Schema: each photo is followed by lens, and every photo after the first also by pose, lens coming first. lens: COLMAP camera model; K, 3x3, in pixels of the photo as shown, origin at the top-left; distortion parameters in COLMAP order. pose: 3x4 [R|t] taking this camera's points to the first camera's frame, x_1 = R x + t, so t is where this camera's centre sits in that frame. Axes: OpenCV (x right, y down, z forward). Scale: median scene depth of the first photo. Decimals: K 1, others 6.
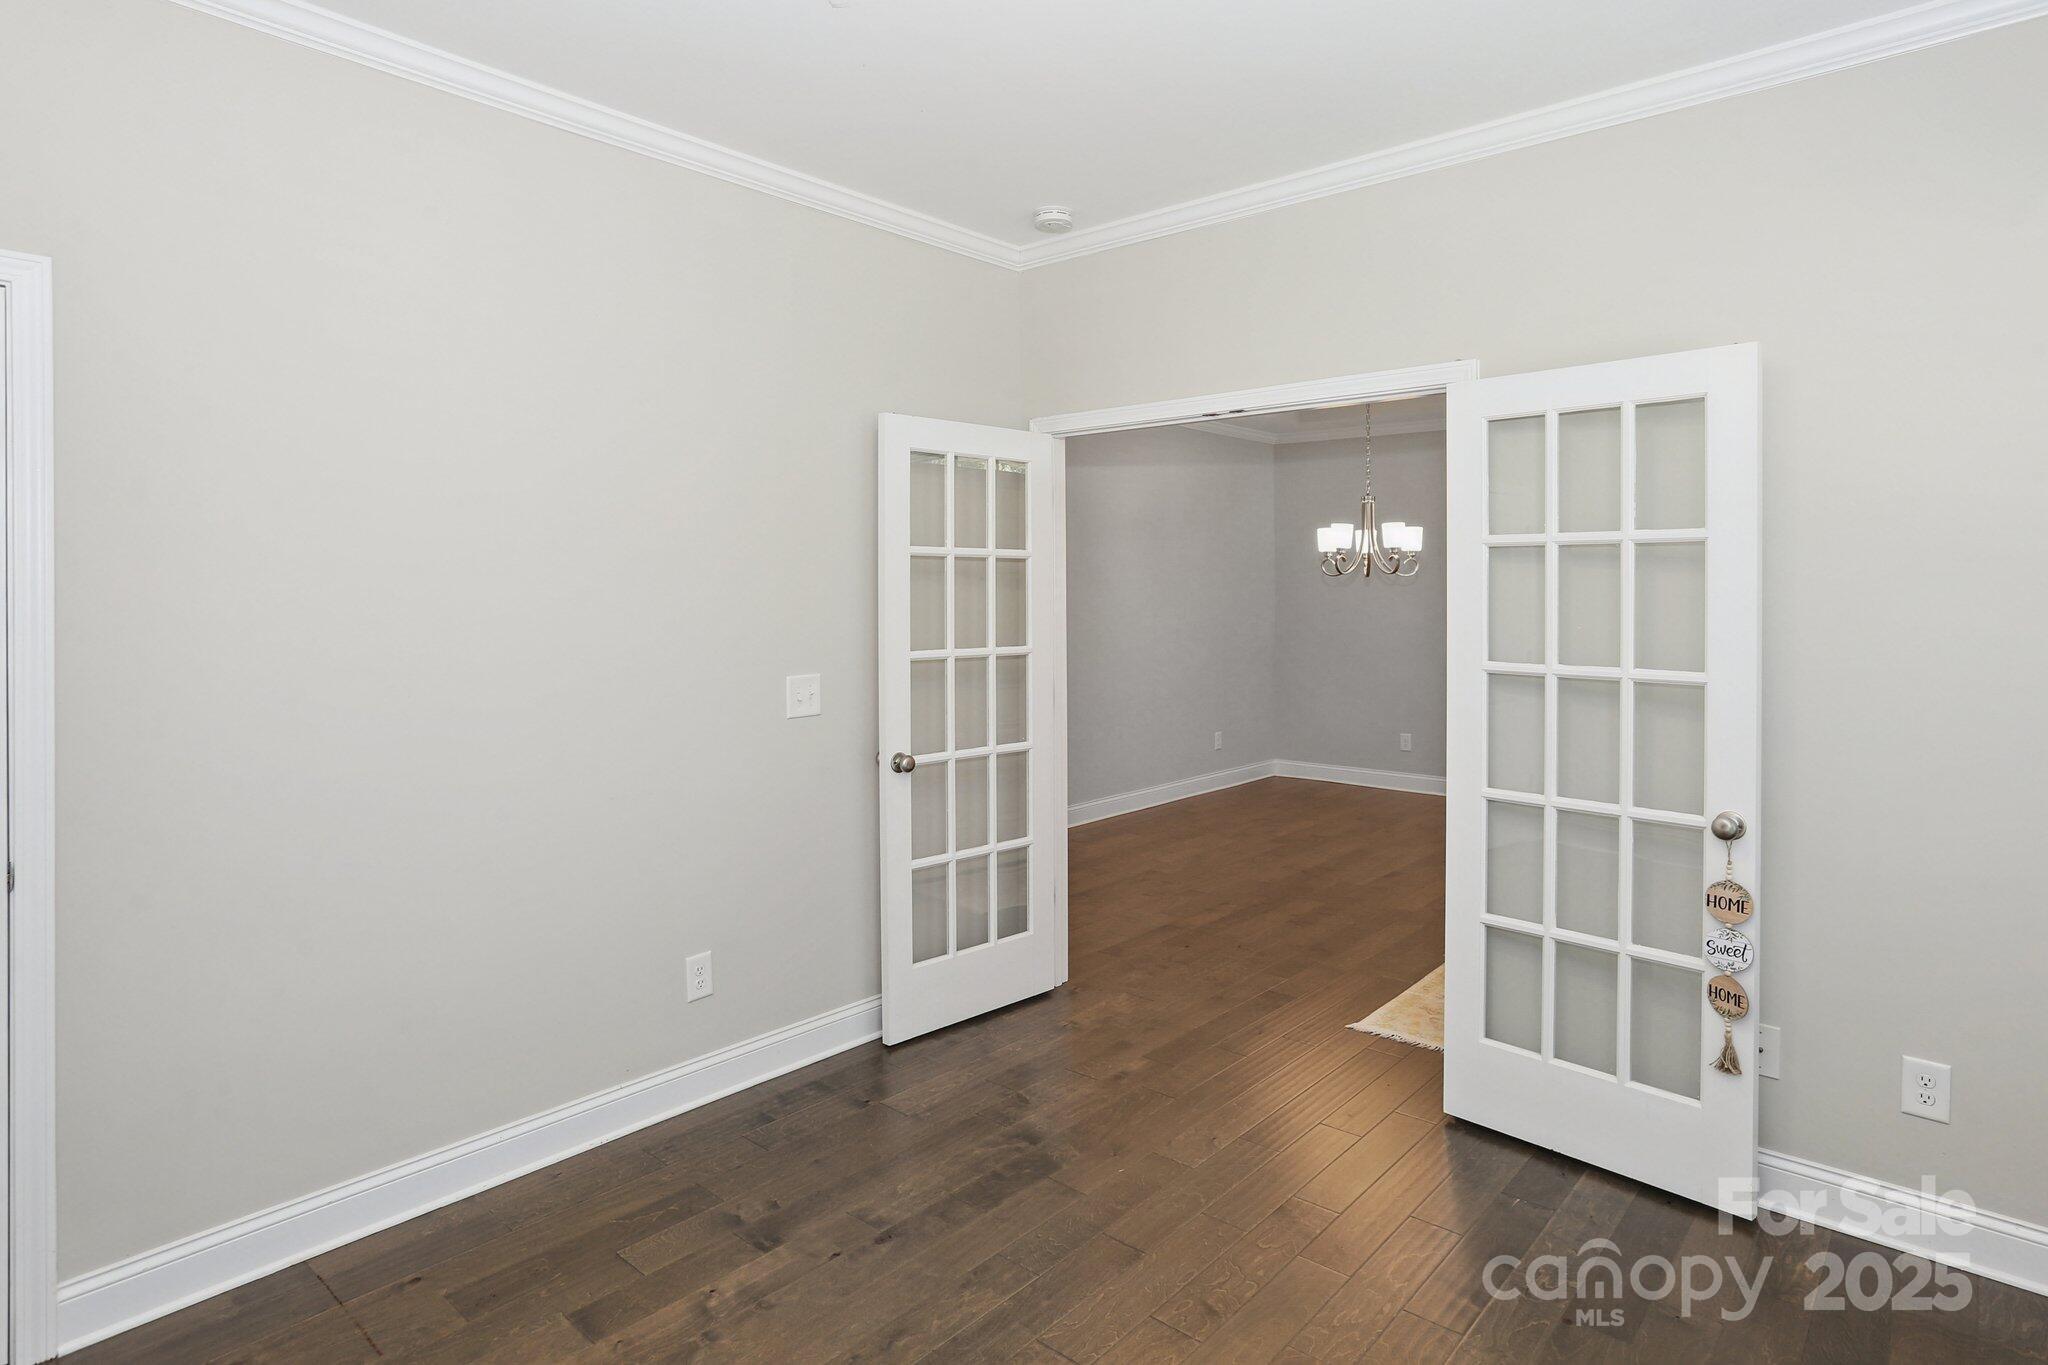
lens RADIAL K [[1136.2, 0, 1024.0], [0, 1136.2, 682.5], [0, 0, 1]] dist [-0.001721, 0.000027]
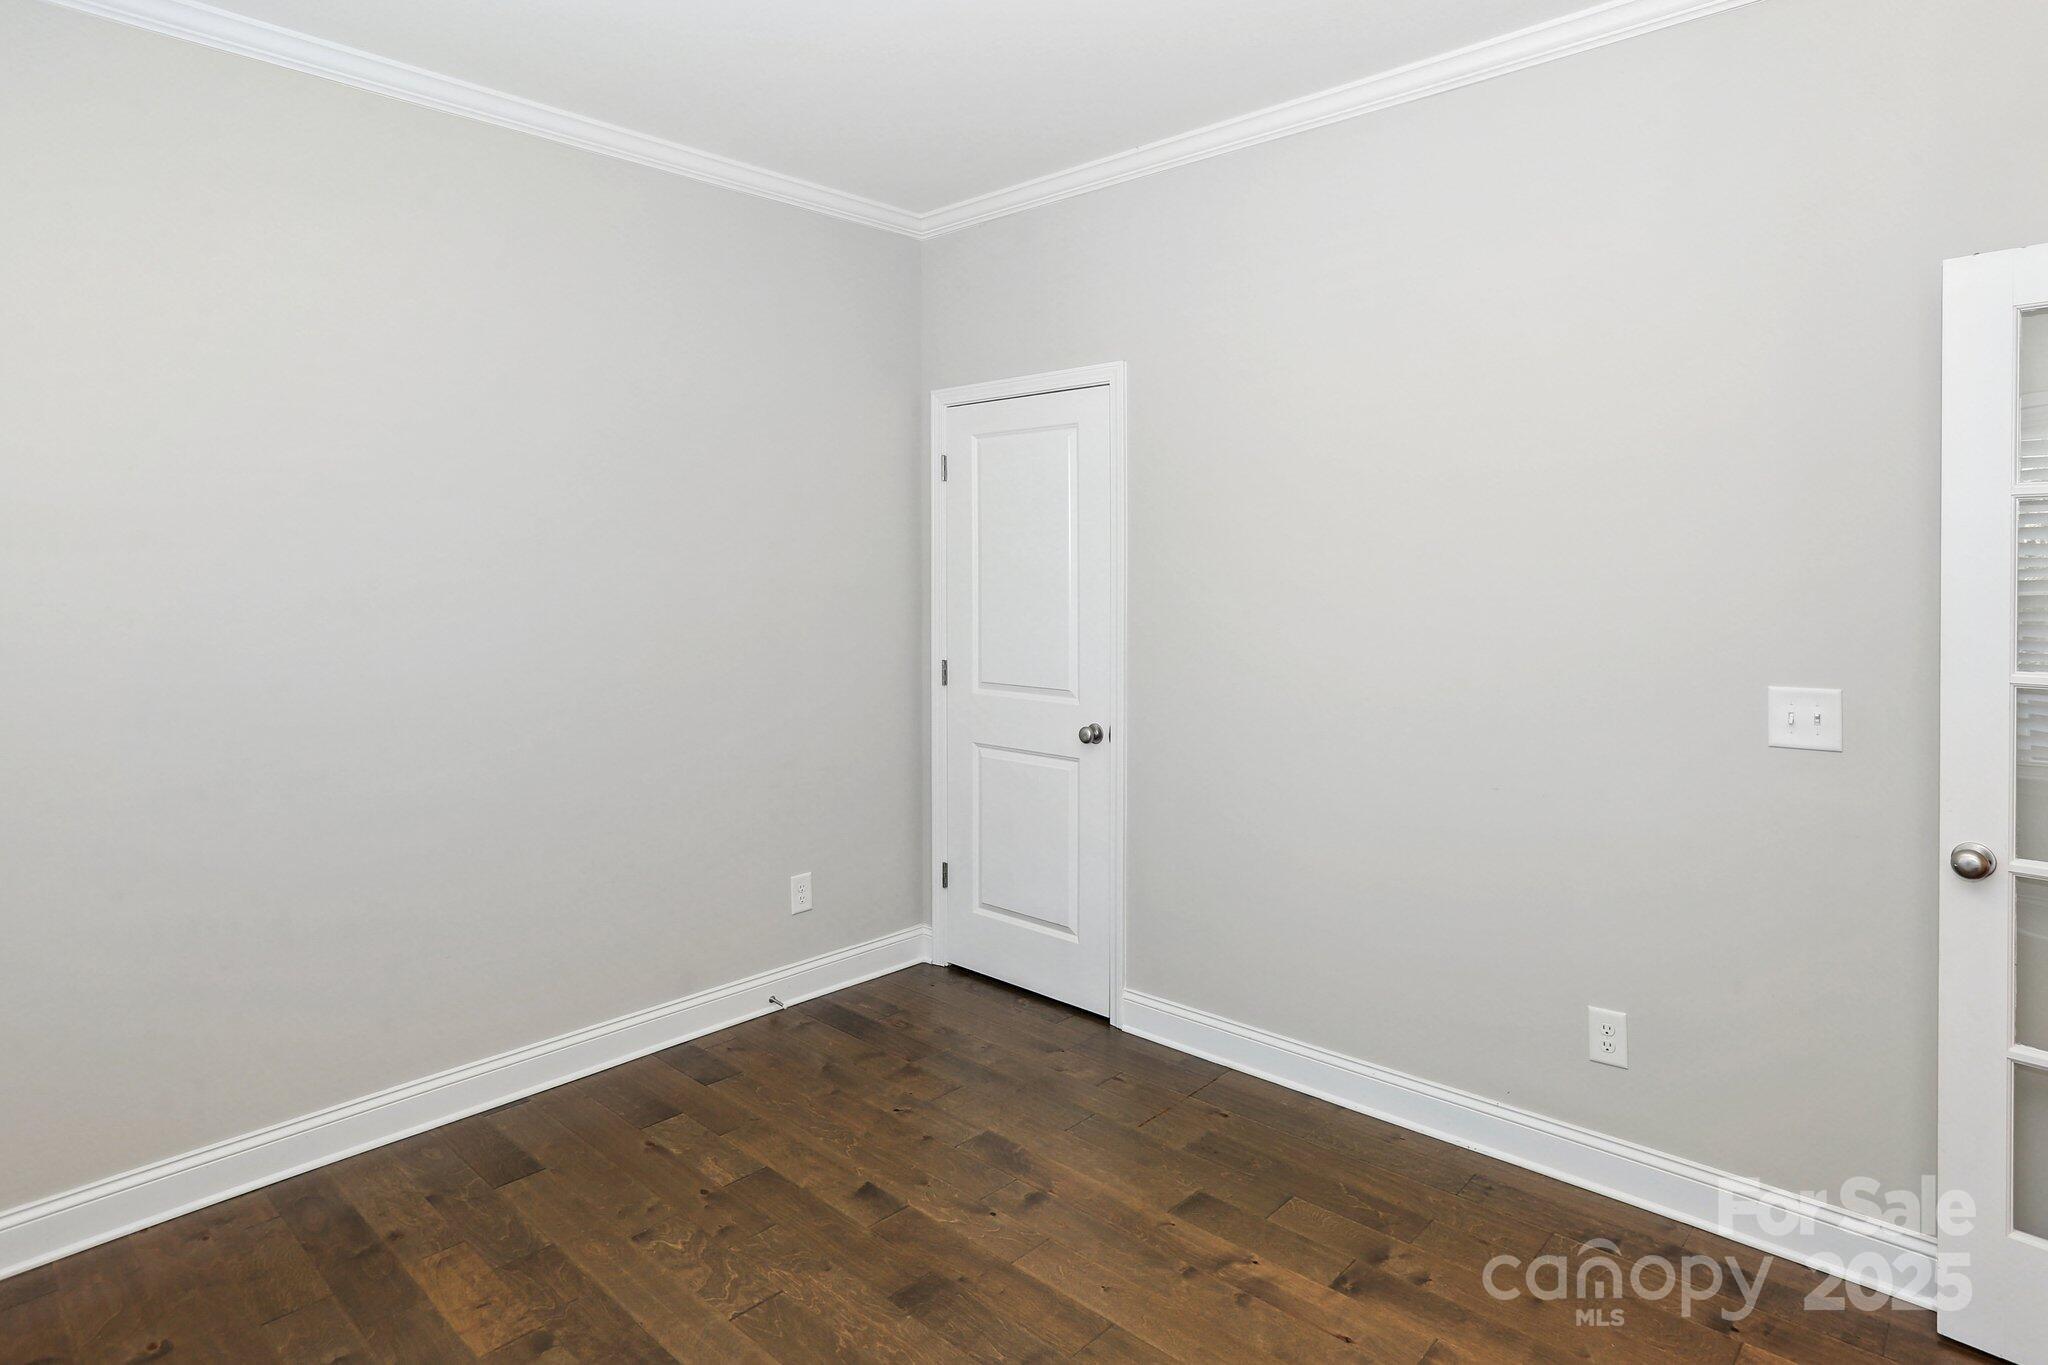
lens RADIAL K [[1136.2, 0, 1024.0], [0, 1136.2, 682.5], [0, 0, 1]] dist [-0.001721, 0.000027]
pose [[-0.022285, 0.102998, -0.994432, 0.609713], [-0.074512, 0.991741, 0.104389, -0.057938], [0.996971, 0.076423, -0.014426, 0.691341]]
